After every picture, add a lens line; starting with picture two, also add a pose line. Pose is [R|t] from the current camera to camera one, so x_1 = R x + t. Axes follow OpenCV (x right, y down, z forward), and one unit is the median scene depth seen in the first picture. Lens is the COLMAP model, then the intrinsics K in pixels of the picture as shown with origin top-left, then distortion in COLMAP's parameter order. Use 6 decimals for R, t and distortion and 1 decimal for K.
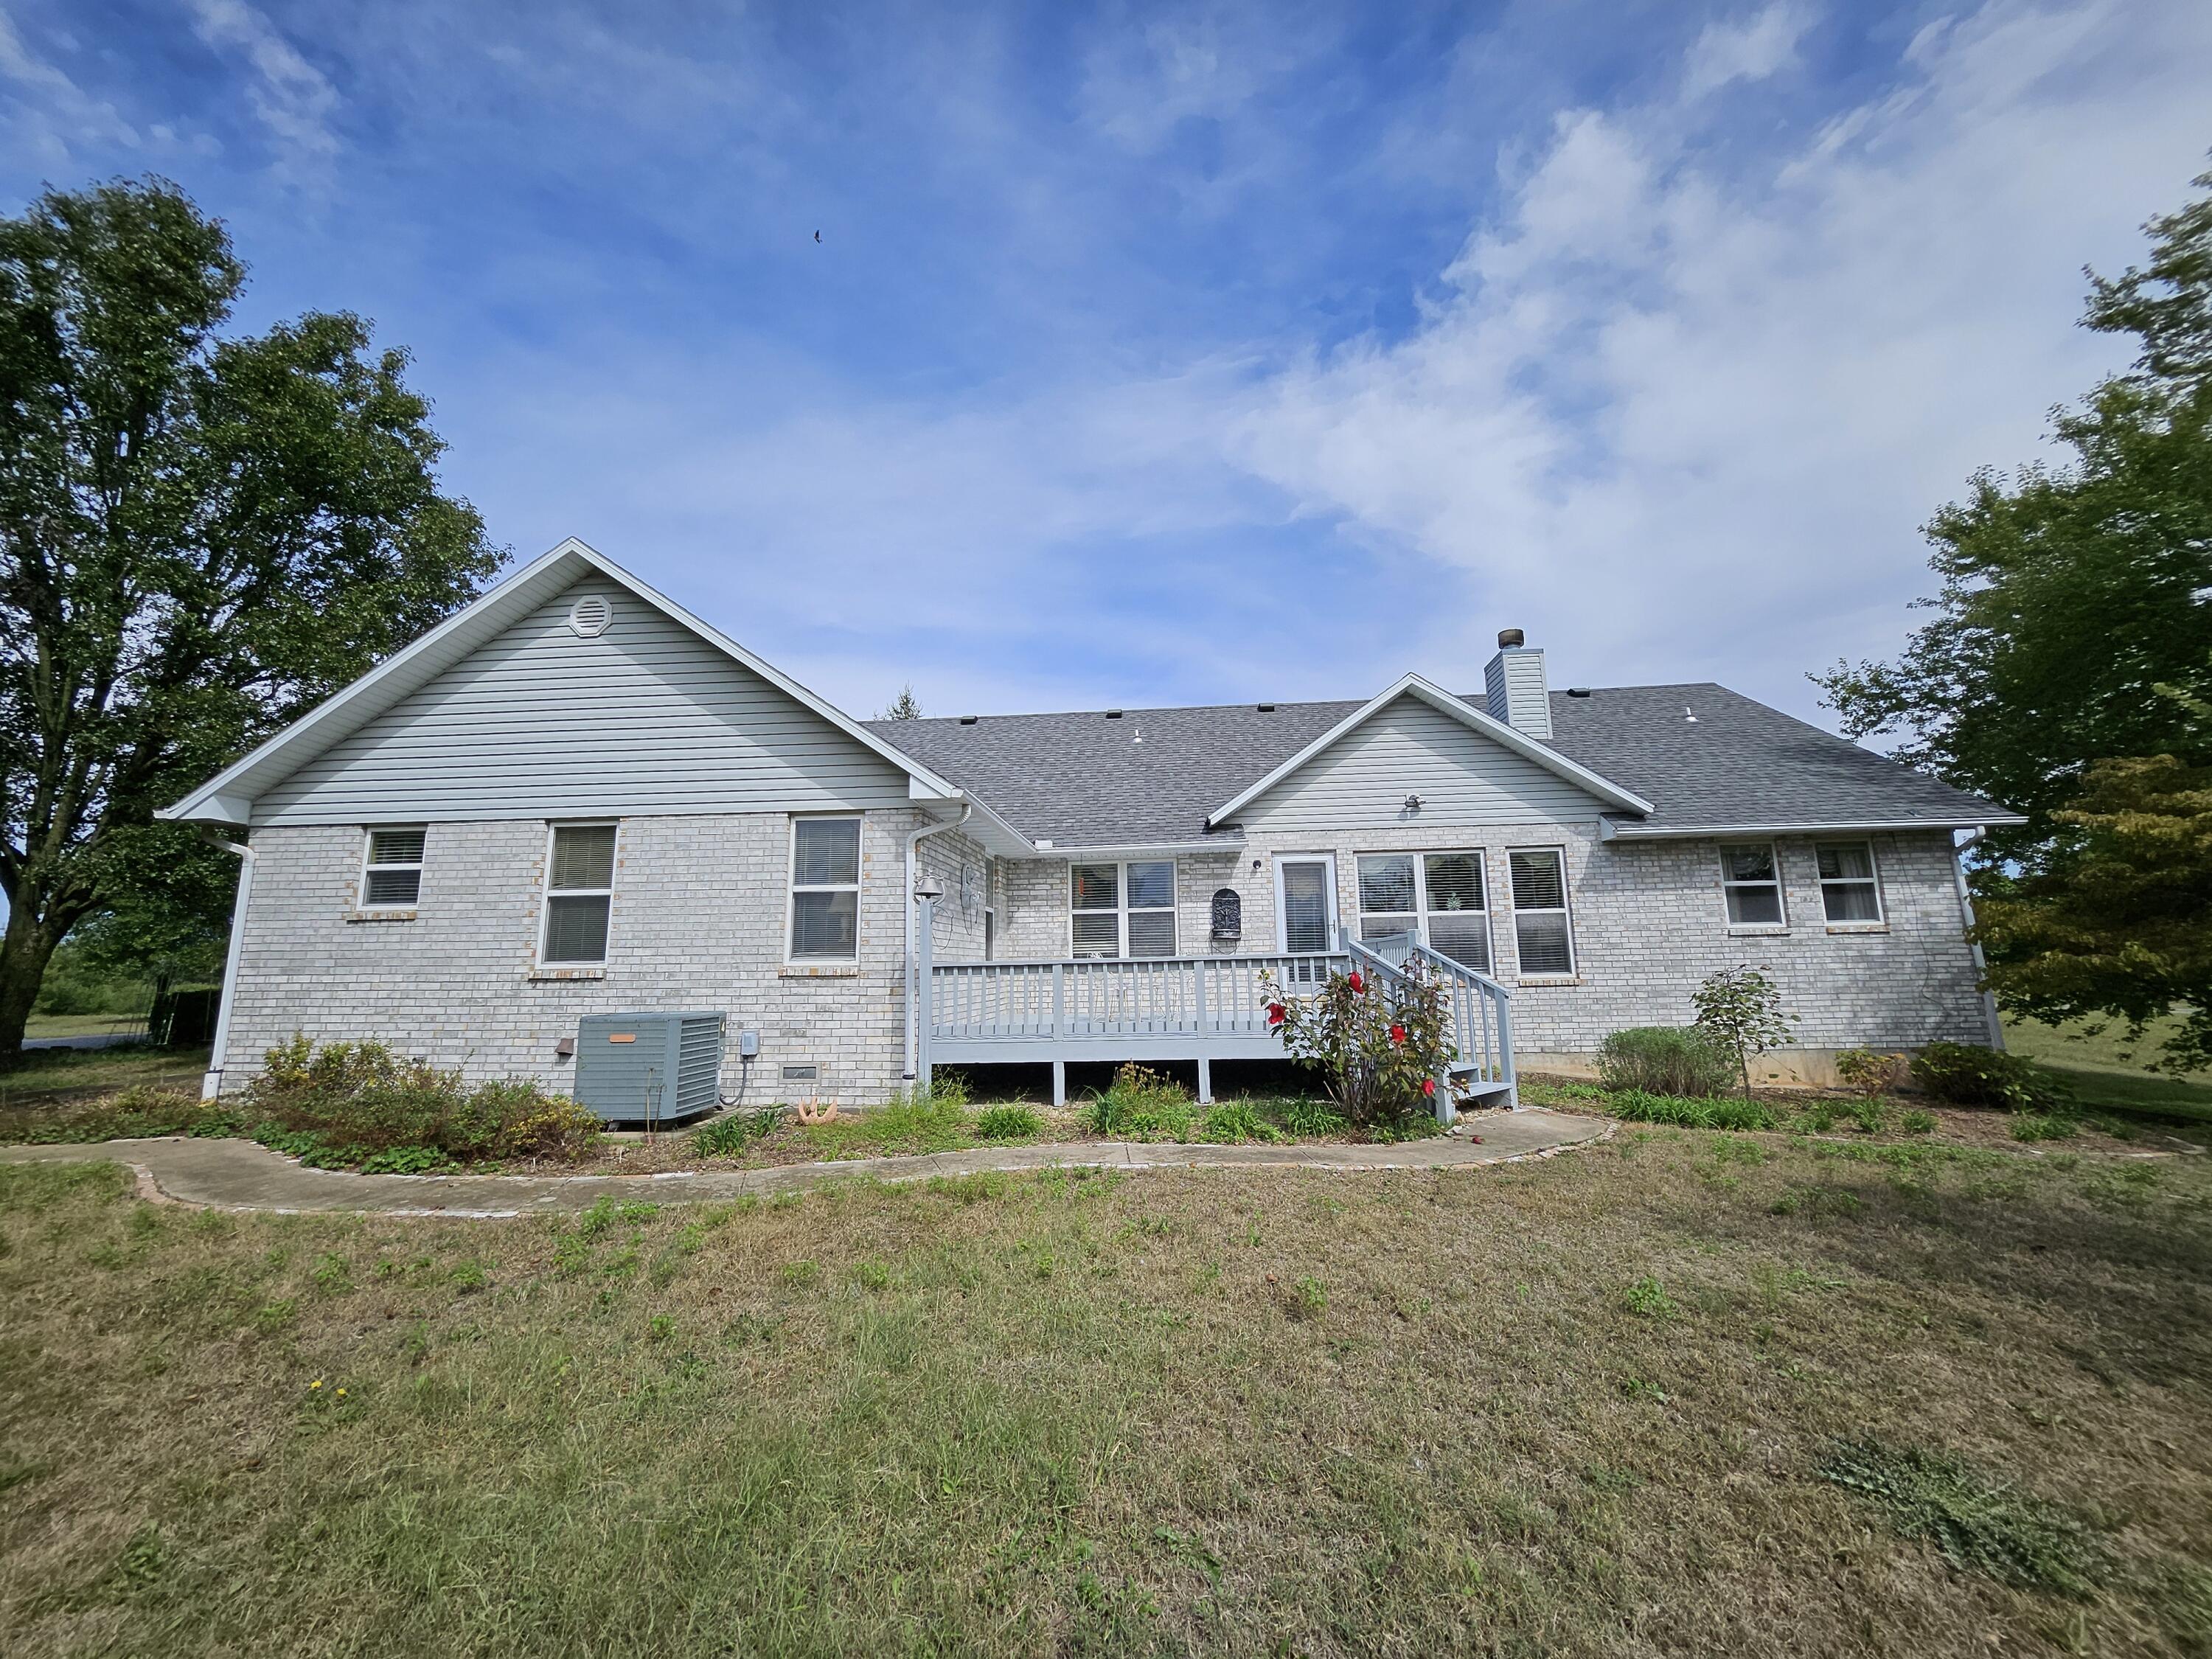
lens RADIAL K [[872.0, 0, 1106.0], [0, 872.0, 829.5], [0, 0, 1]] dist [0.004567, 0.000211]
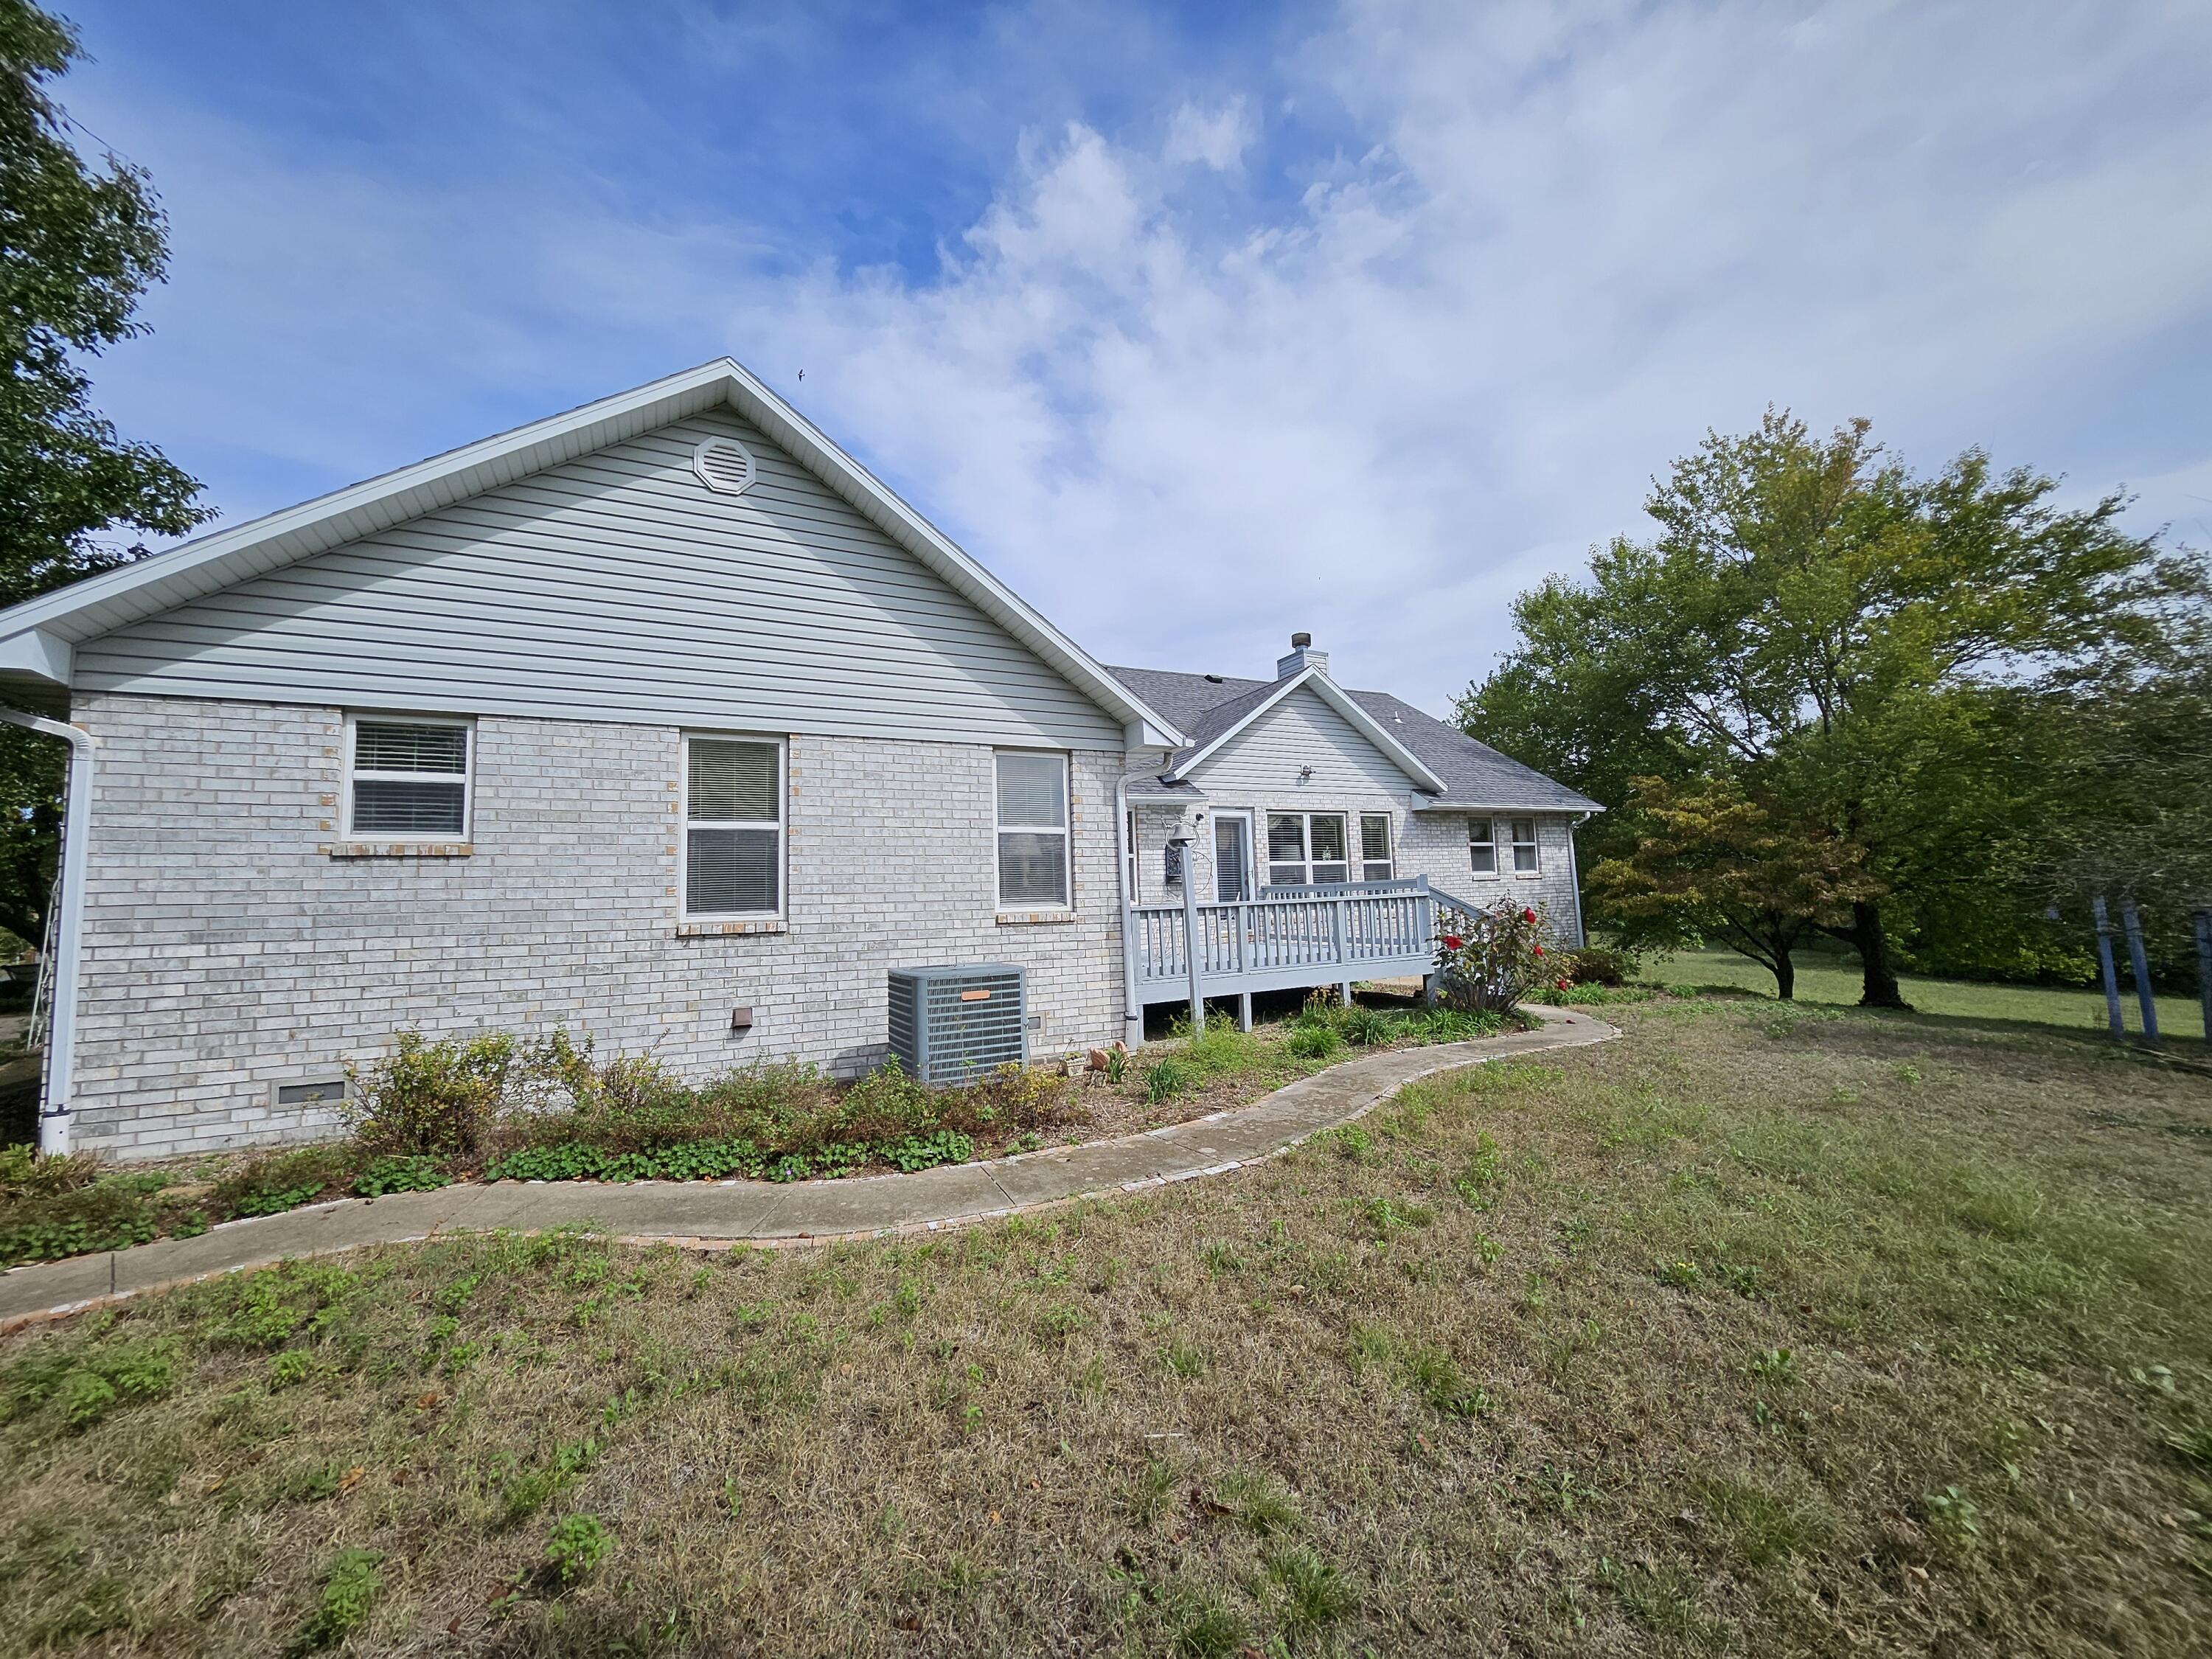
lens RADIAL K [[872.0, 0, 1106.0], [0, 872.0, 829.5], [0, 0, 1]] dist [0.004567, 0.000211]
pose [[0.846044, 0.031399, 0.532187, -0.739919], [-0.064444, 0.996967, 0.043629, 0.020173], [-0.529204, -0.071208, 0.845502, 0.159118]]
